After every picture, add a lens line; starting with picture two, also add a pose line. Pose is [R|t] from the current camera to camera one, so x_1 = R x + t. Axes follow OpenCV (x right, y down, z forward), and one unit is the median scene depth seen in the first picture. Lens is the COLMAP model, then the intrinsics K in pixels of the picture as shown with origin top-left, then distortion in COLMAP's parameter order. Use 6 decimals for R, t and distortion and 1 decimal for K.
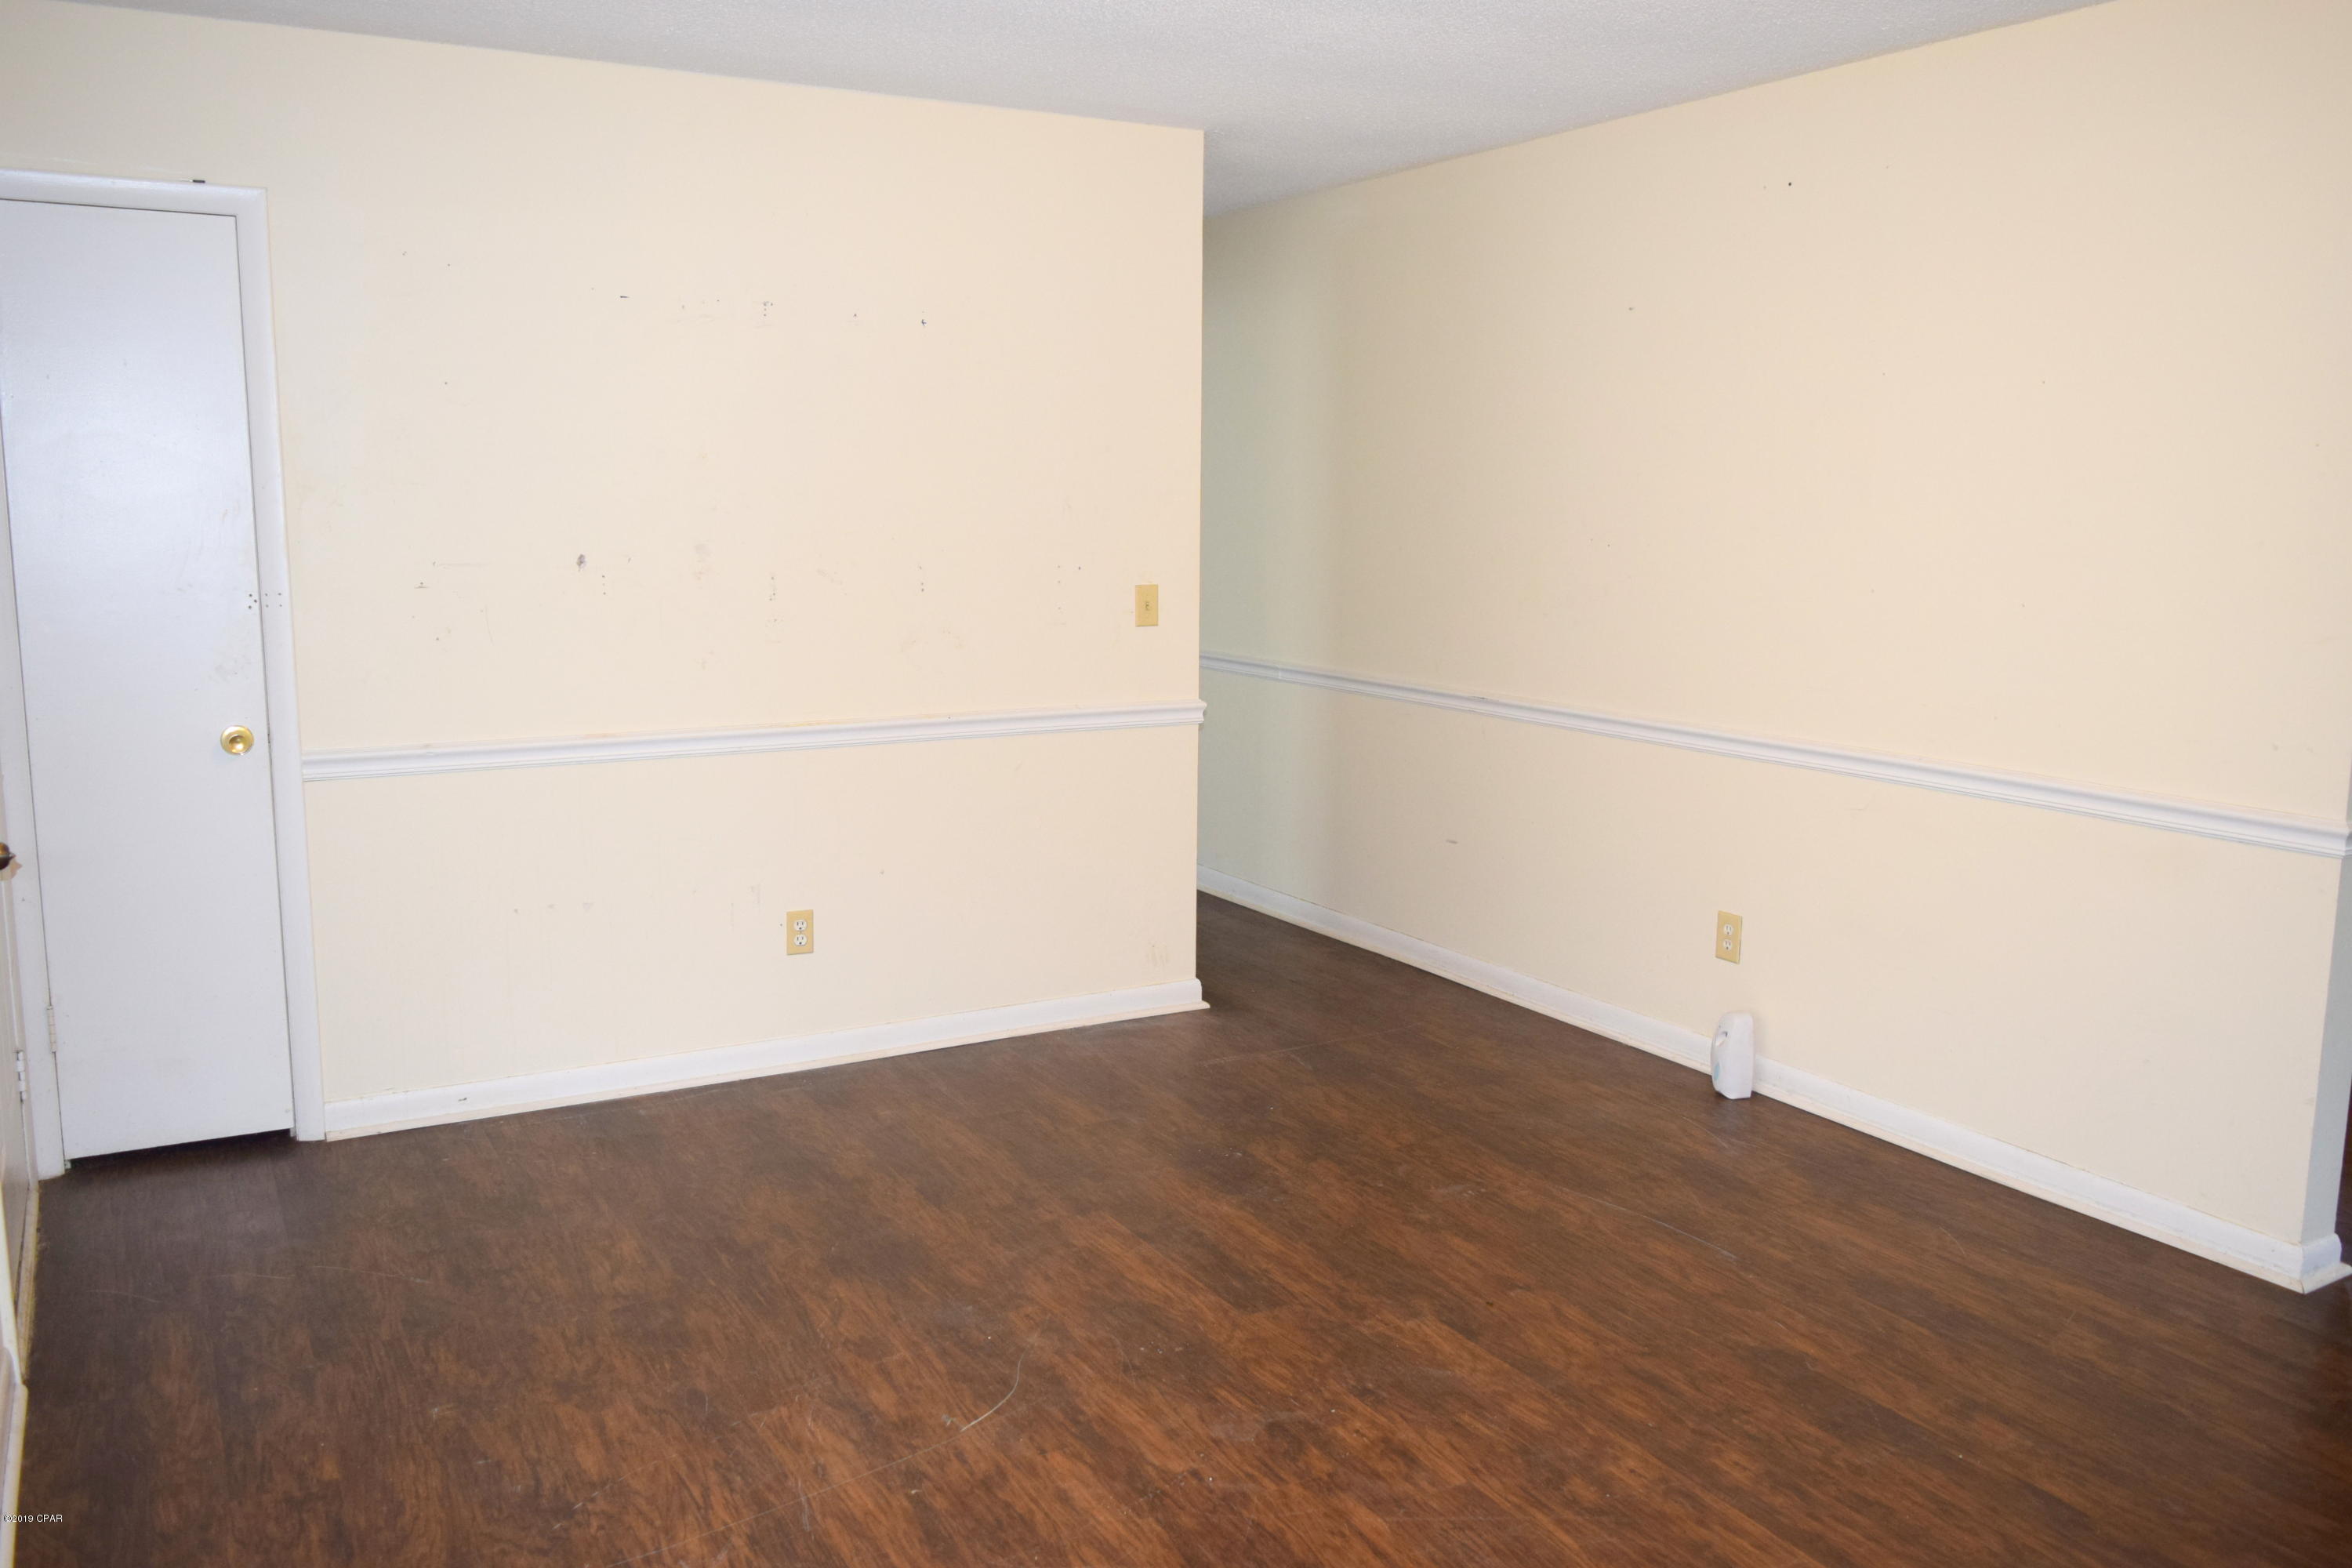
lens RADIAL K [[1834.5, 0, 1165.3], [0, 1834.5, 785.9], [0, 0, 1]] dist [-0.000491, -0.000079]
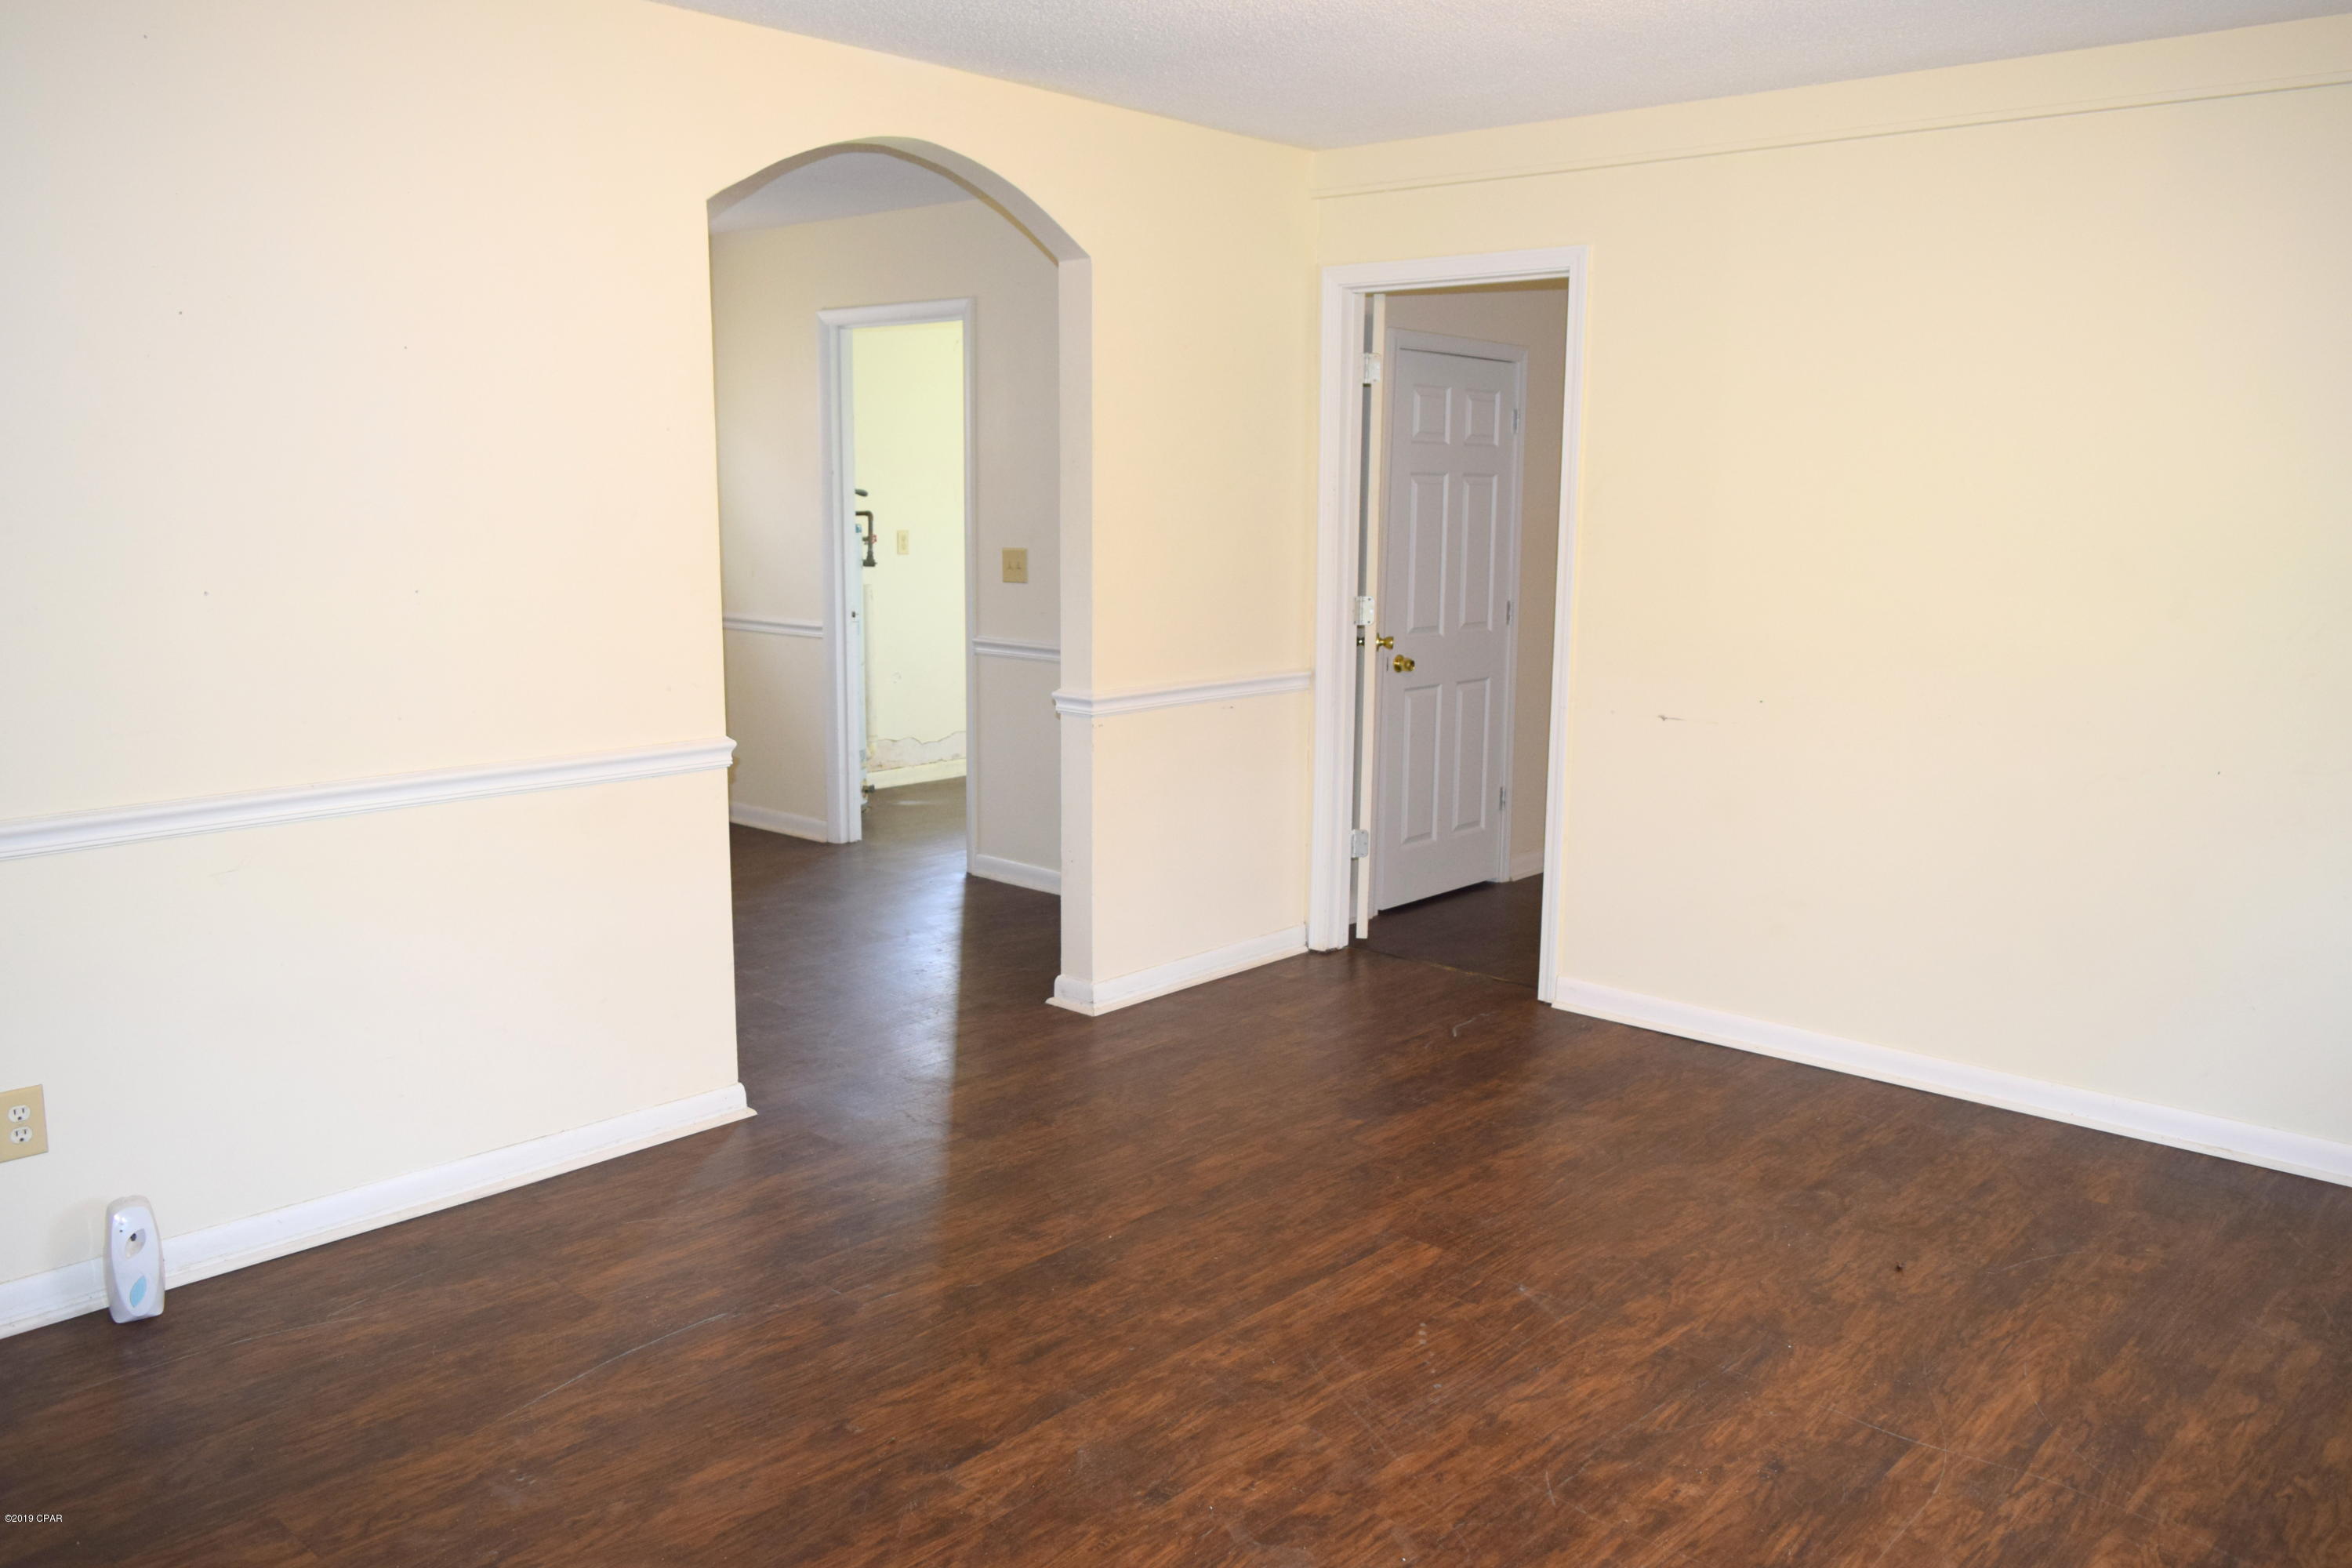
lens RADIAL K [[1834.5, 0, 1166.5], [0, 1834.5, 782.7], [0, 0, 1]] dist [-0.000491, -0.000079]
pose [[-0.316230, -0.168909, 0.933525, -0.654656], [0.133962, 0.966212, 0.220203, -0.196541], [-0.939177, 0.194692, -0.282918, 1.155890]]
